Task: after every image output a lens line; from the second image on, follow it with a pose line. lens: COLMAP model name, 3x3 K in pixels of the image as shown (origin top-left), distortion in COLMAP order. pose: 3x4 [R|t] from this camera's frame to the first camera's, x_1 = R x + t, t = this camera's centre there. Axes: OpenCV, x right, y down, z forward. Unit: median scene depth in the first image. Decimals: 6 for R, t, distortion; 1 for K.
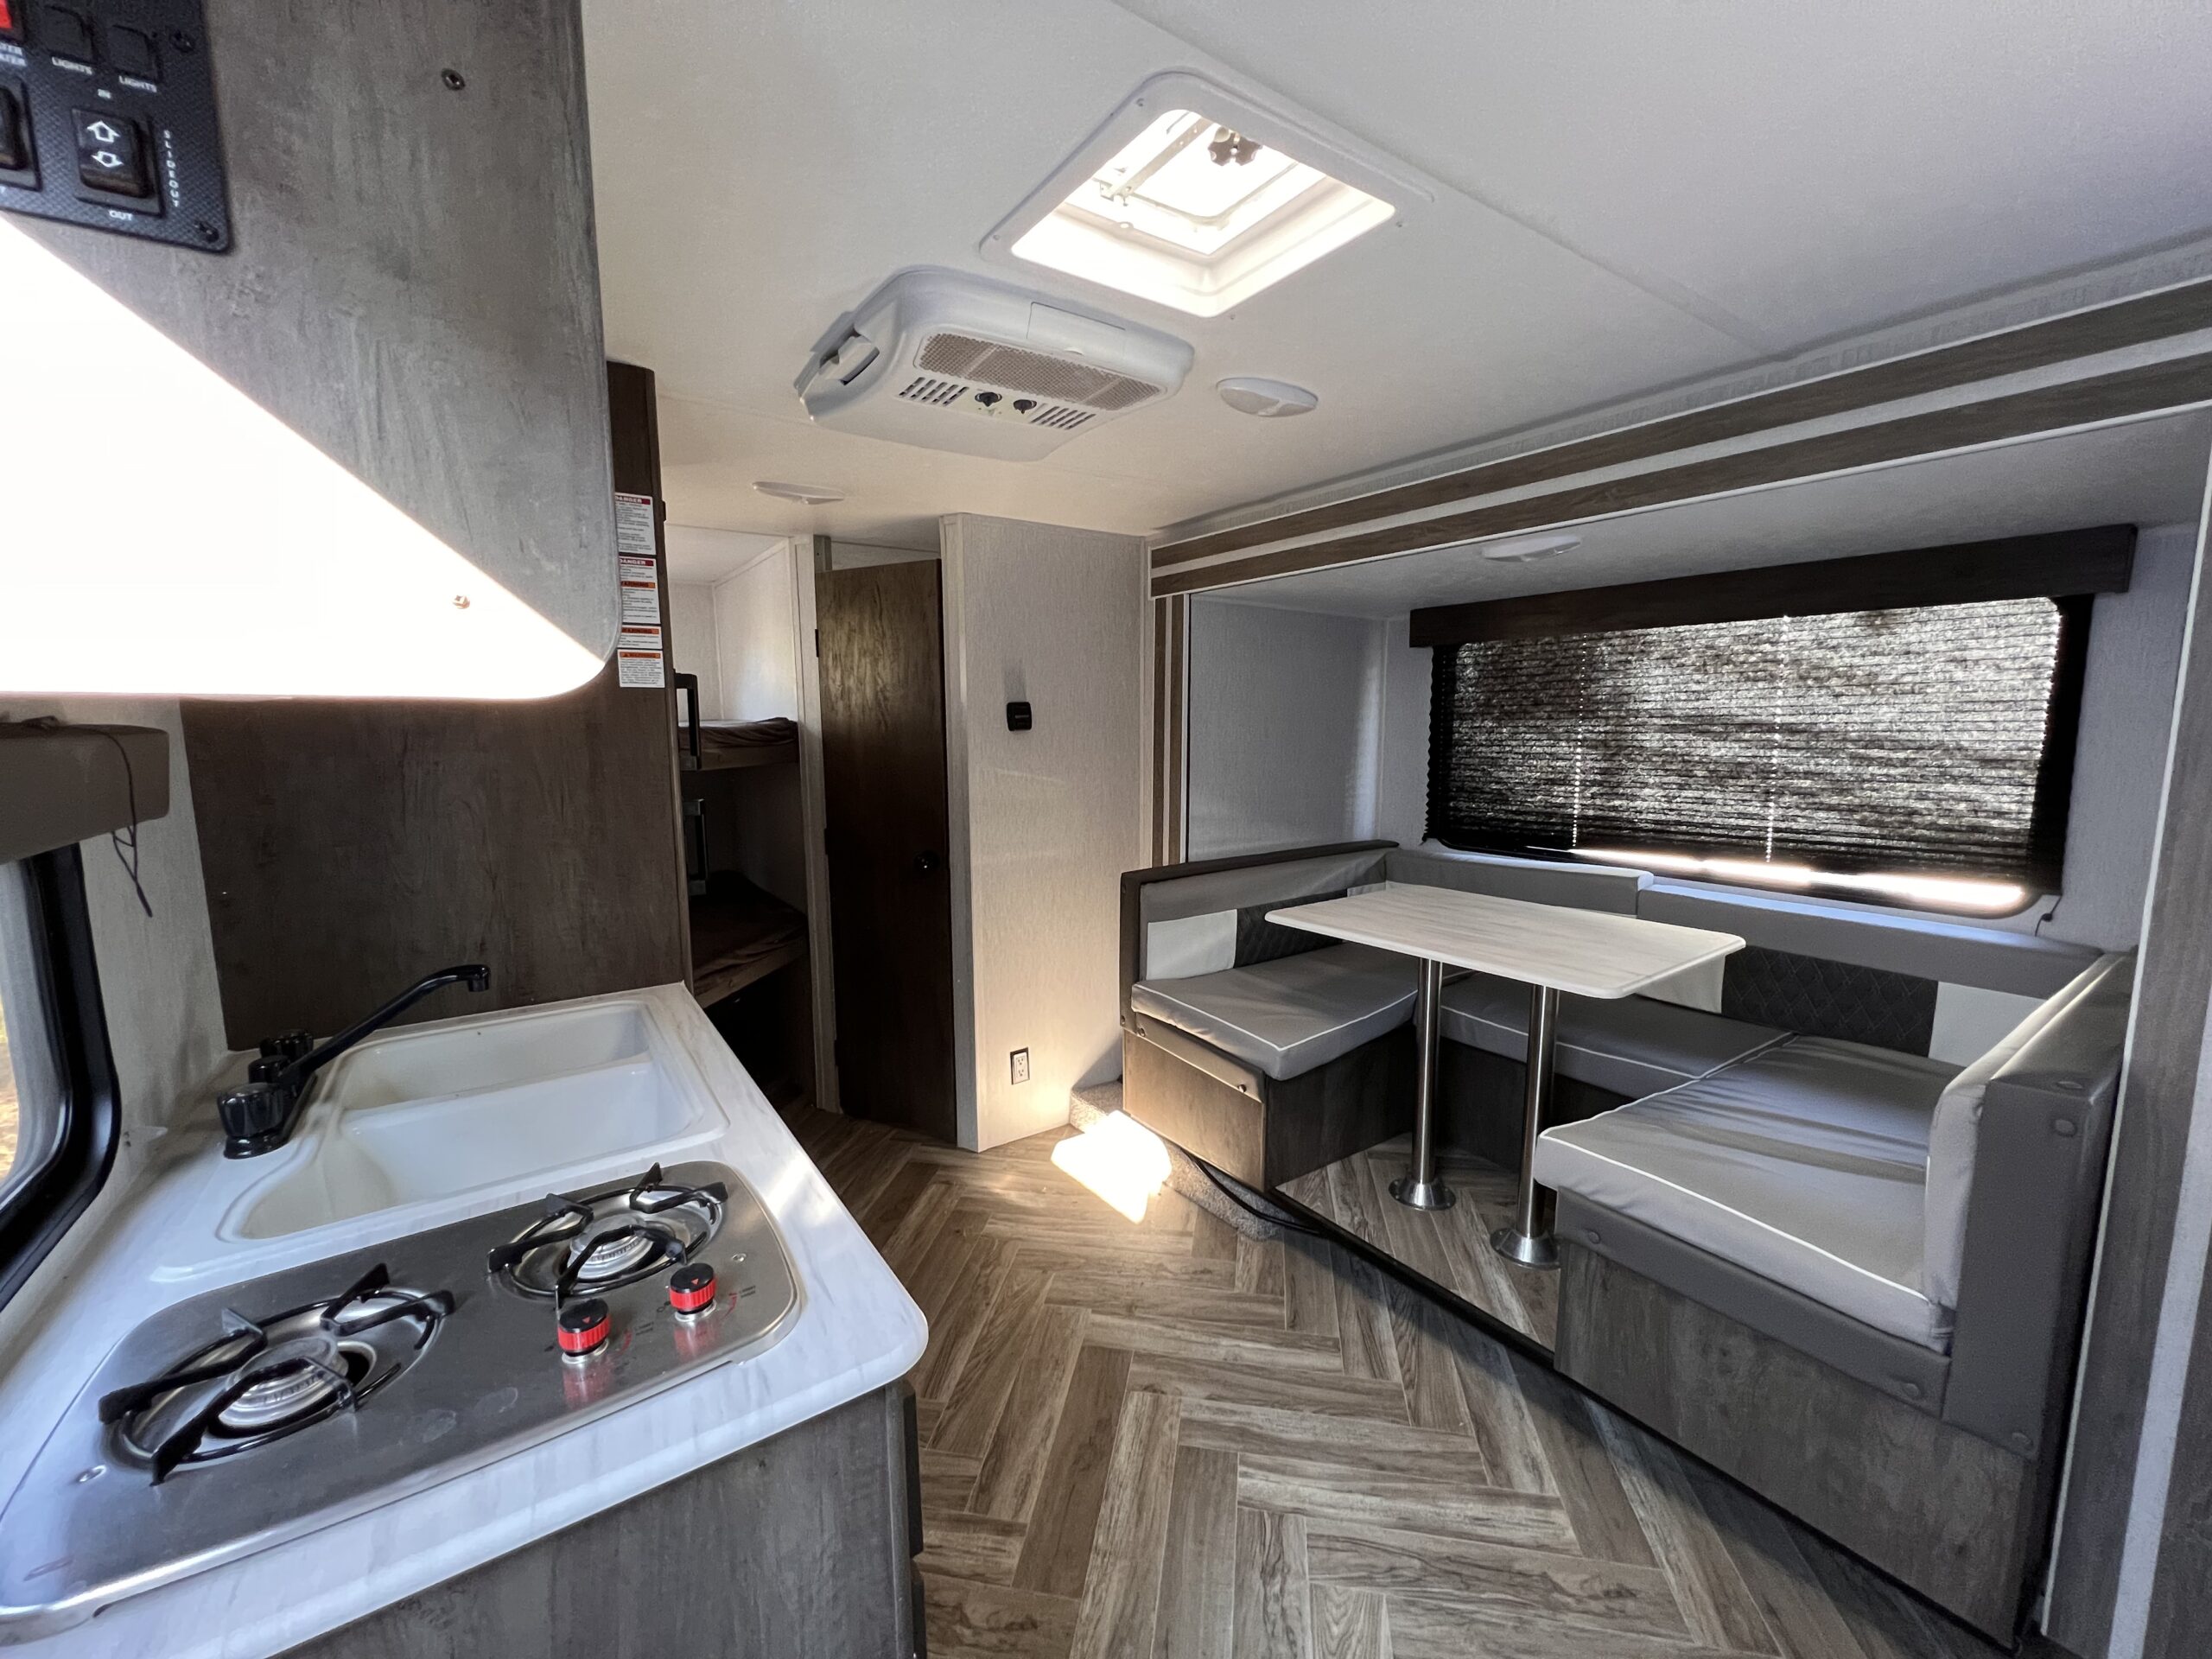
lens RADIAL K [[886.8, 0, 1107.0], [0, 886.8, 834.7], [0, 0, 1]] dist [-0.002071, 0.000653]
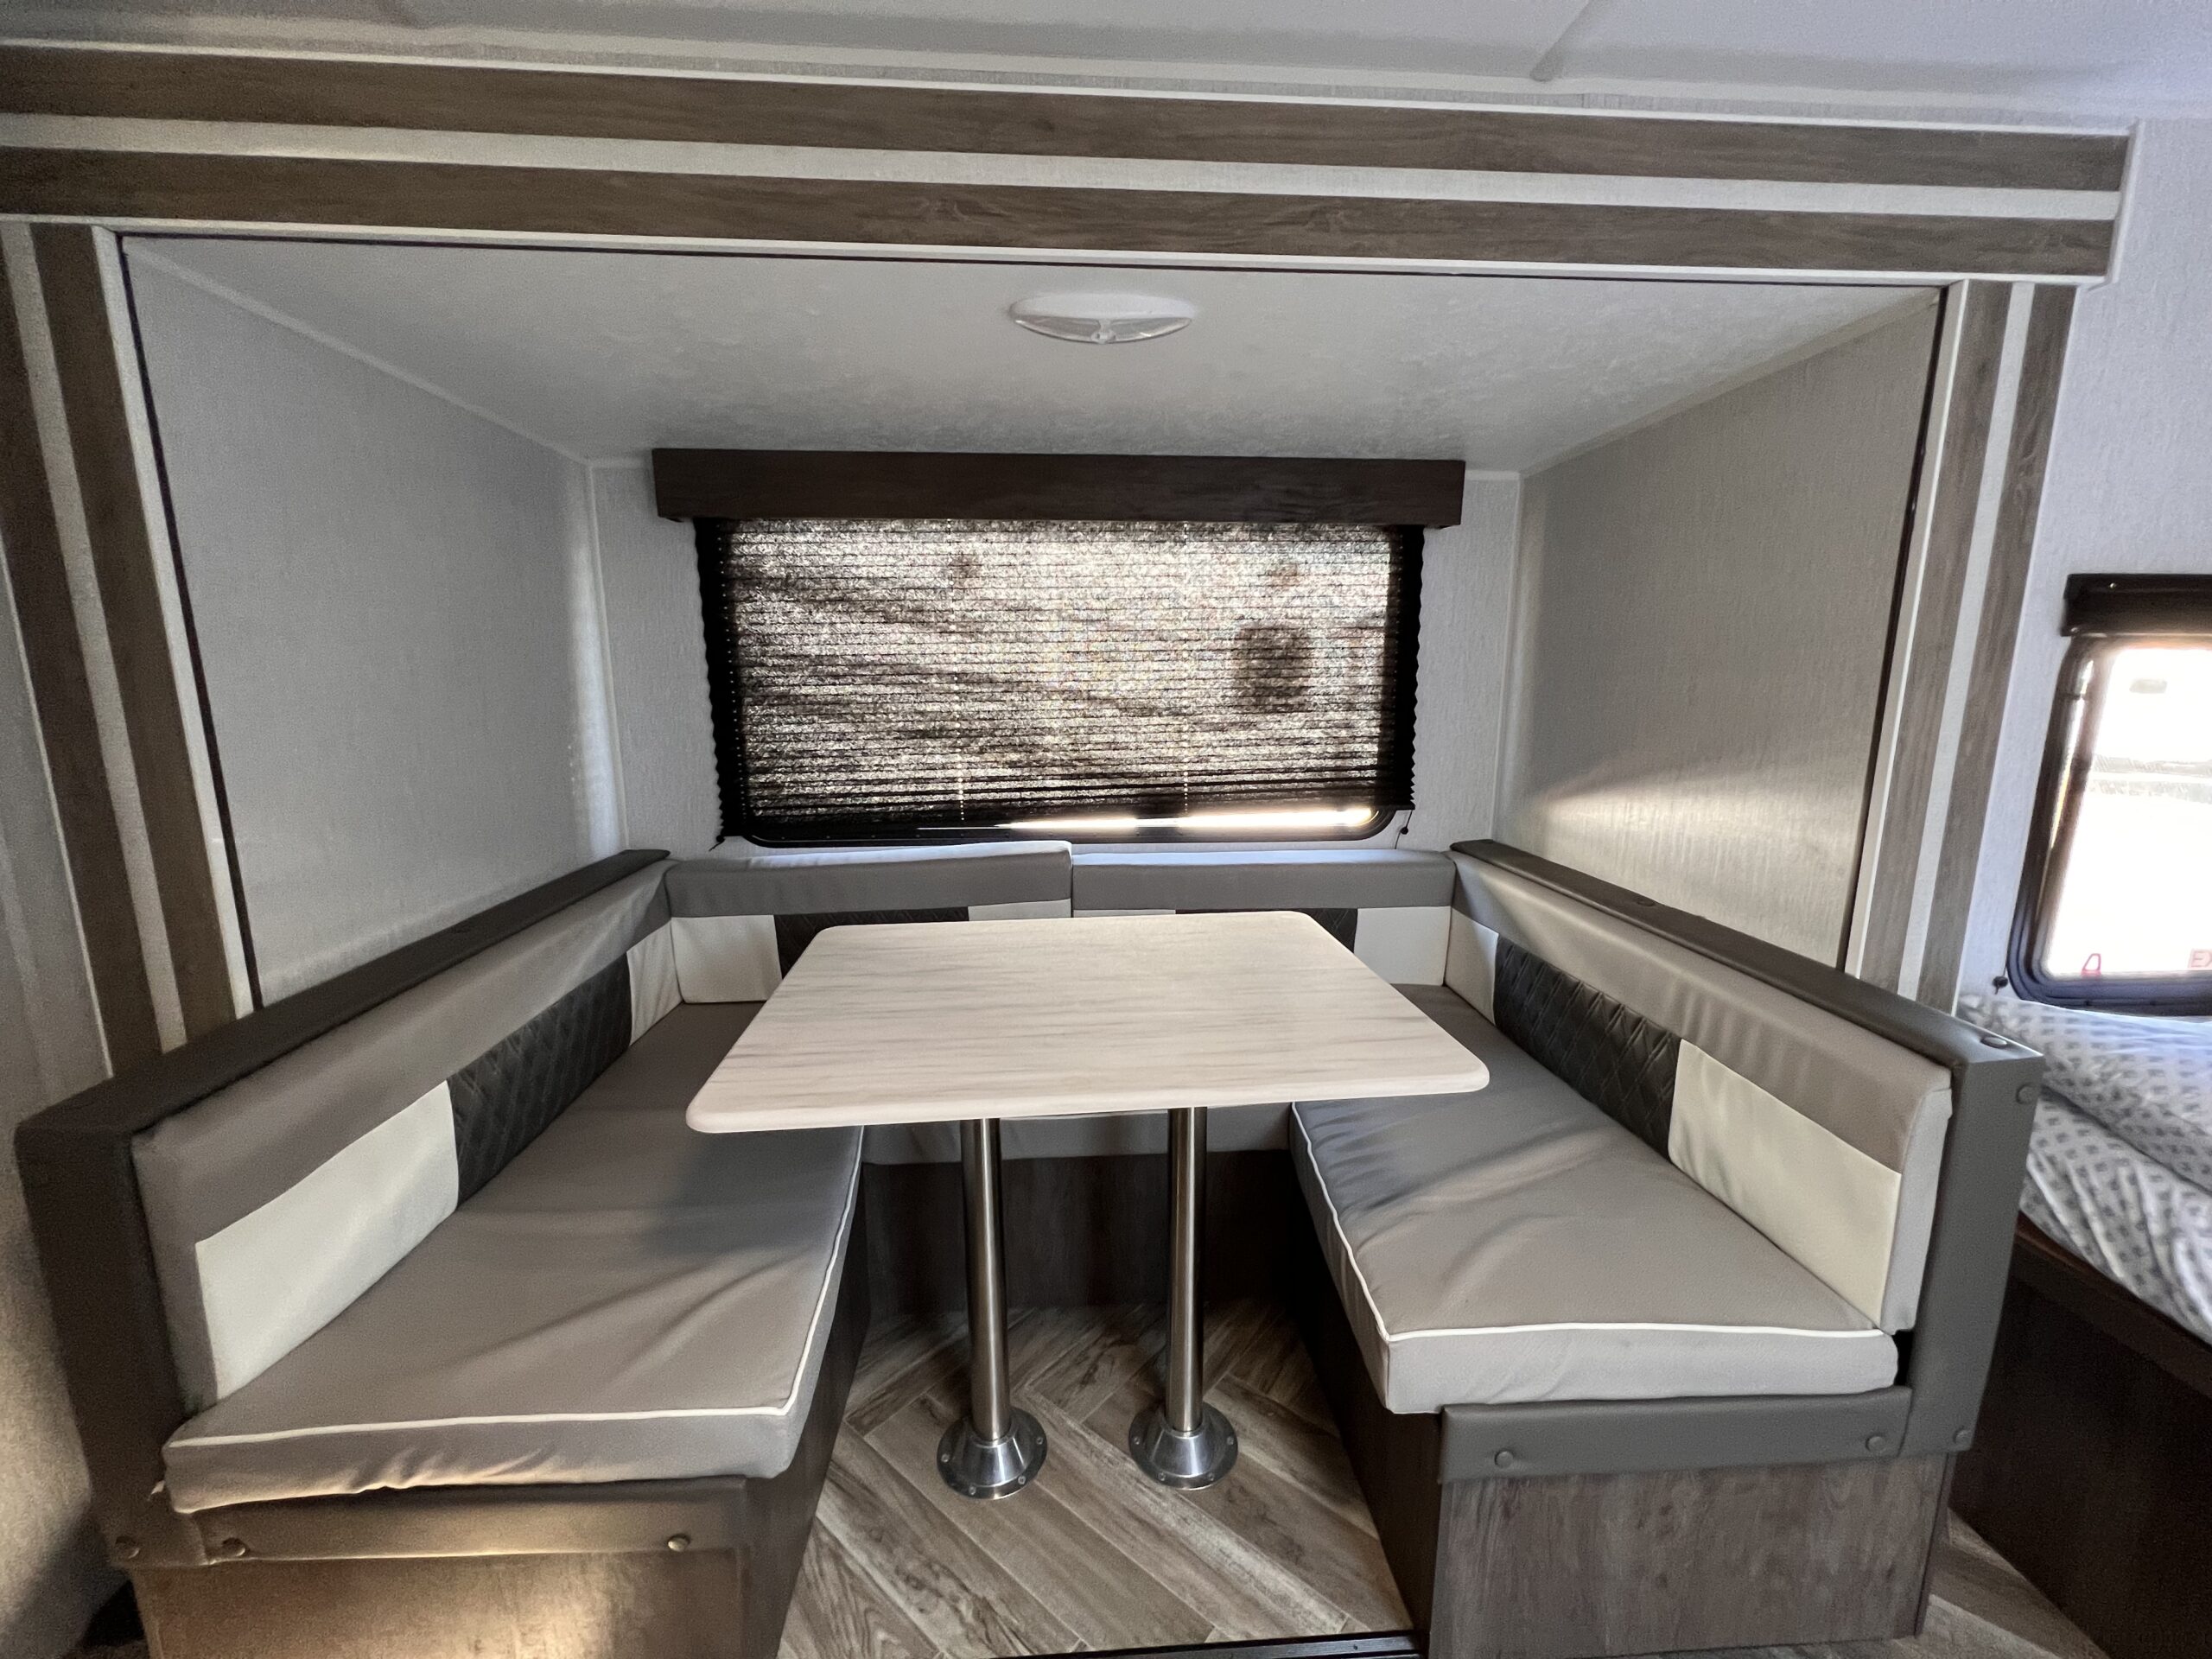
lens RADIAL K [[886.8, 0, 1107.0], [0, 886.8, 834.7], [0, 0, 1]] dist [-0.002071, 0.000653]
pose [[0.515054, -0.156360, 0.842776, -0.041882], [0.109207, 0.987179, 0.116410, -0.066326], [-0.850172, 0.032080, 0.525526, 0.718903]]
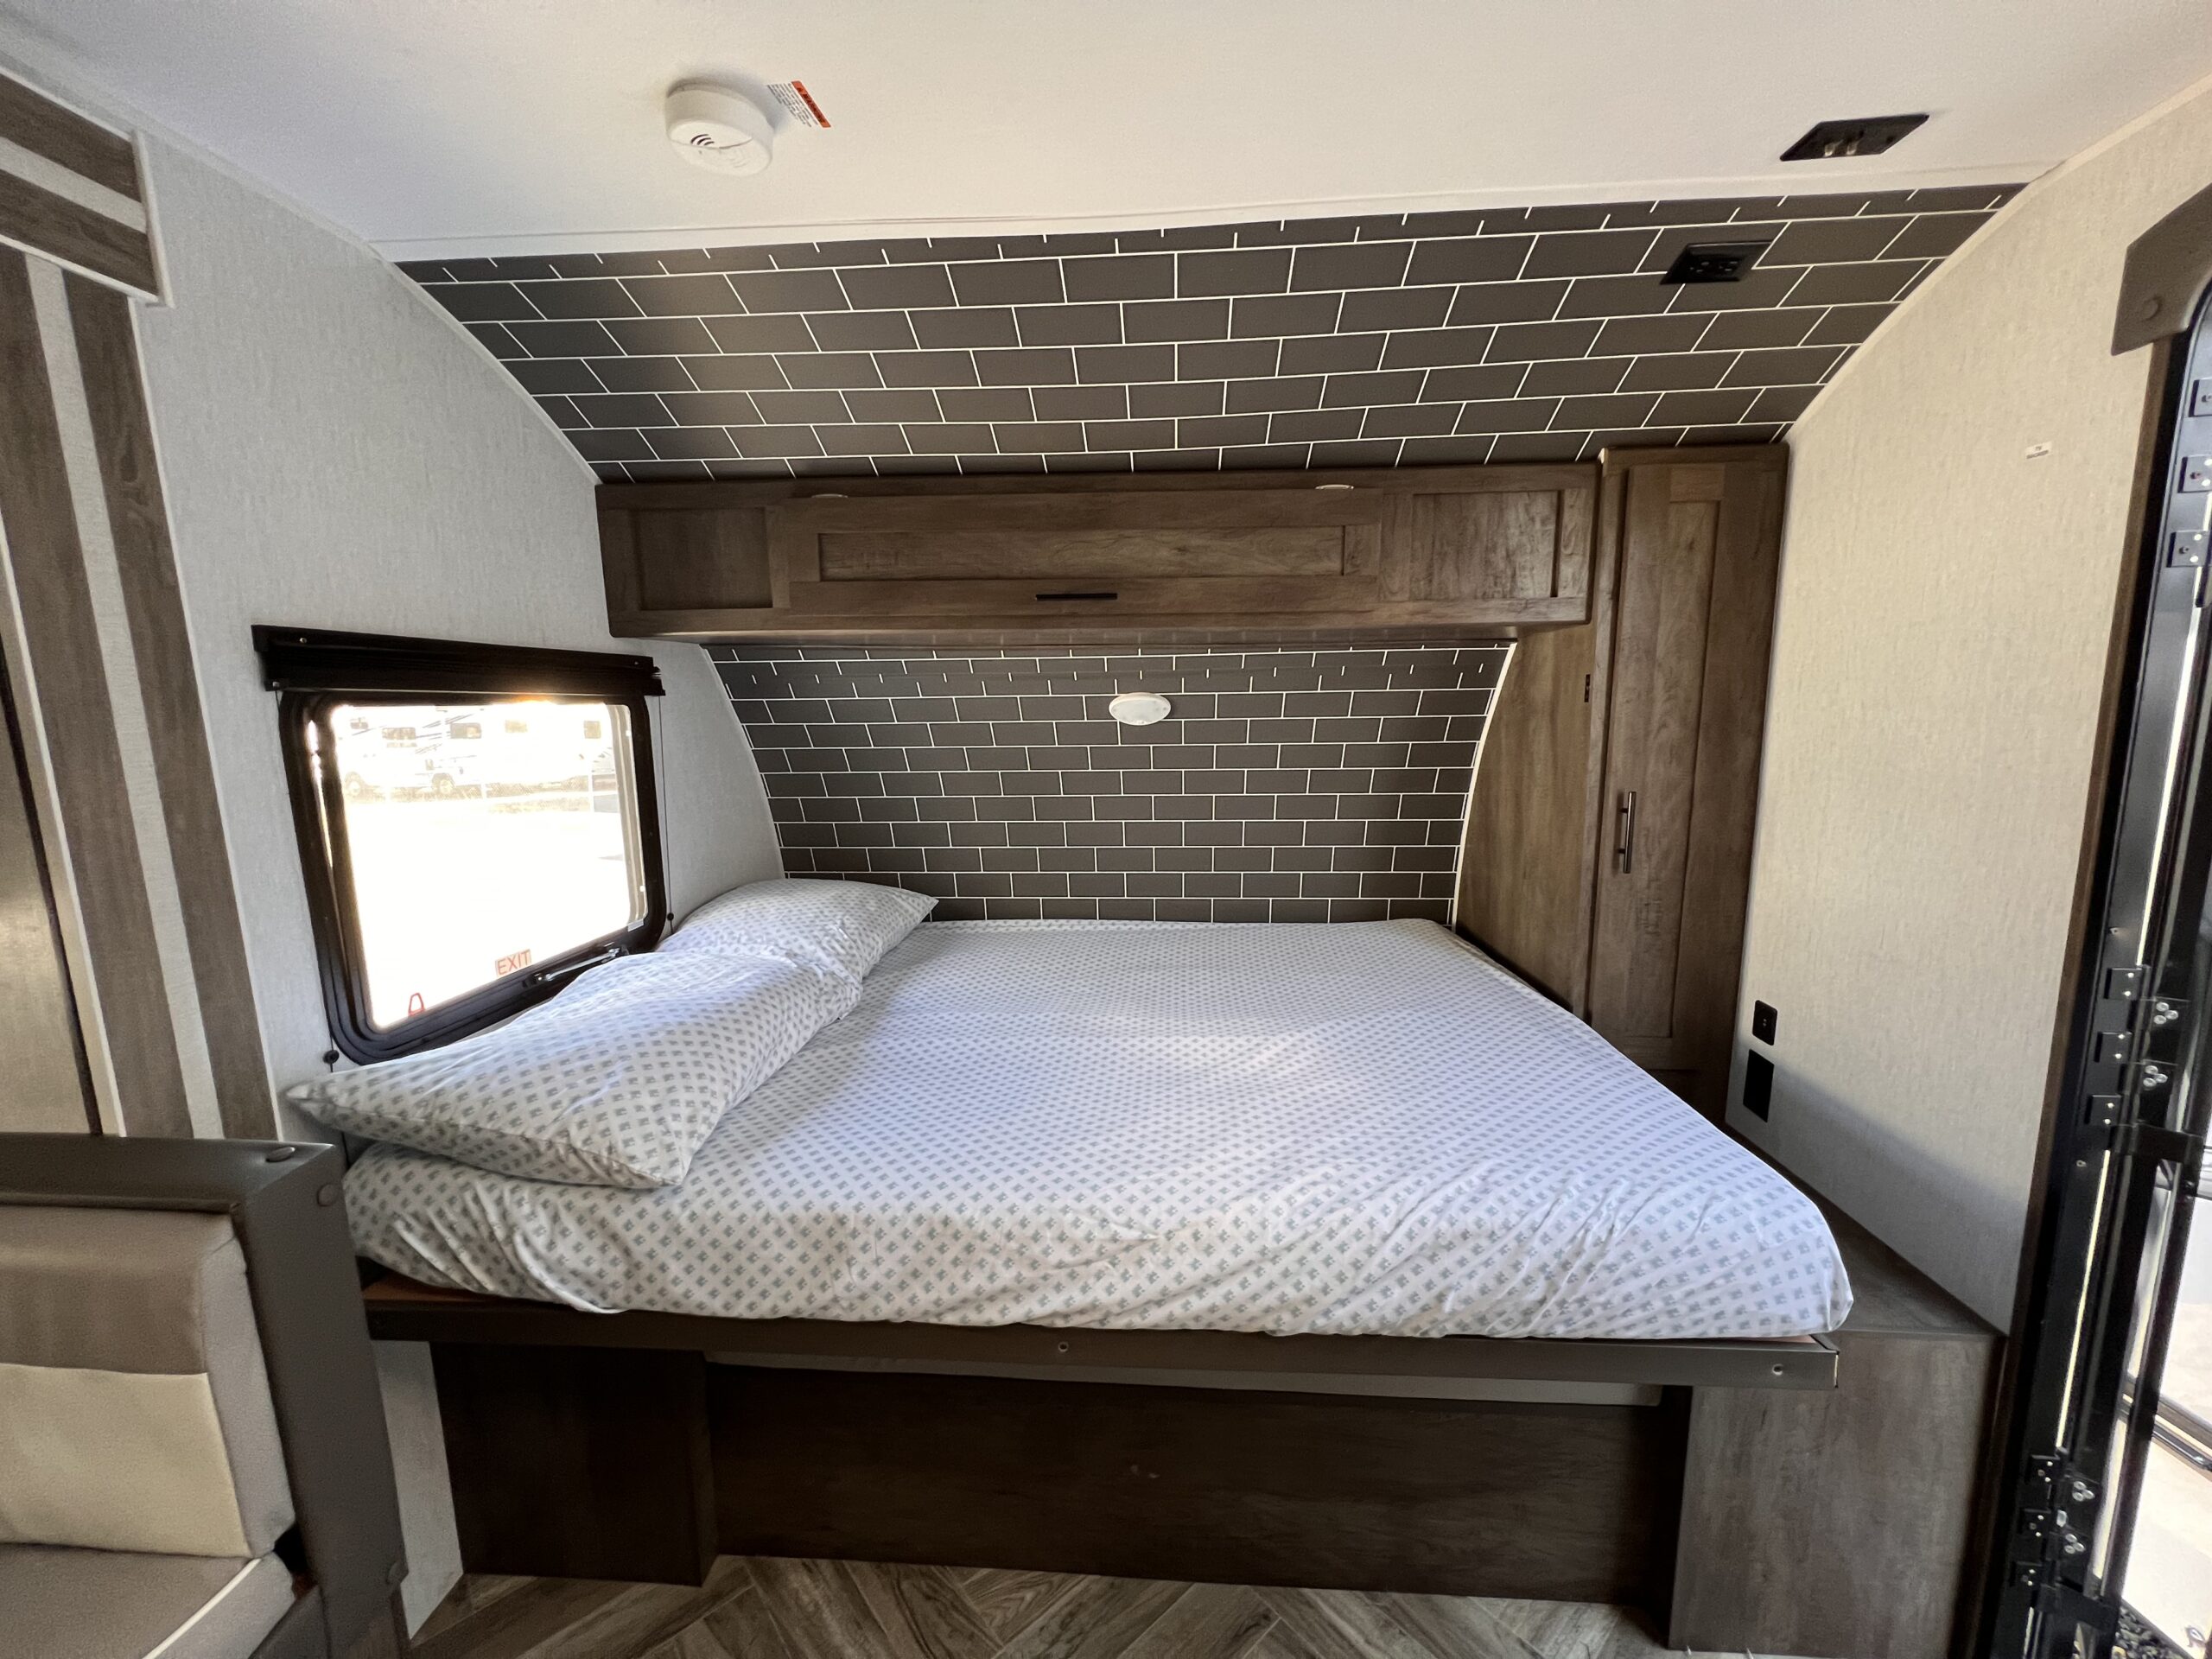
lens RADIAL K [[886.8, 0, 1107.0], [0, 886.8, 834.7], [0, 0, 1]] dist [-0.002071, 0.000653]
pose [[-0.782631, -0.076677, 0.617745, 0.044522], [0.099188, 0.964344, 0.245361, -0.055623], [-0.614533, 0.253300, -0.747120, 0.597290]]
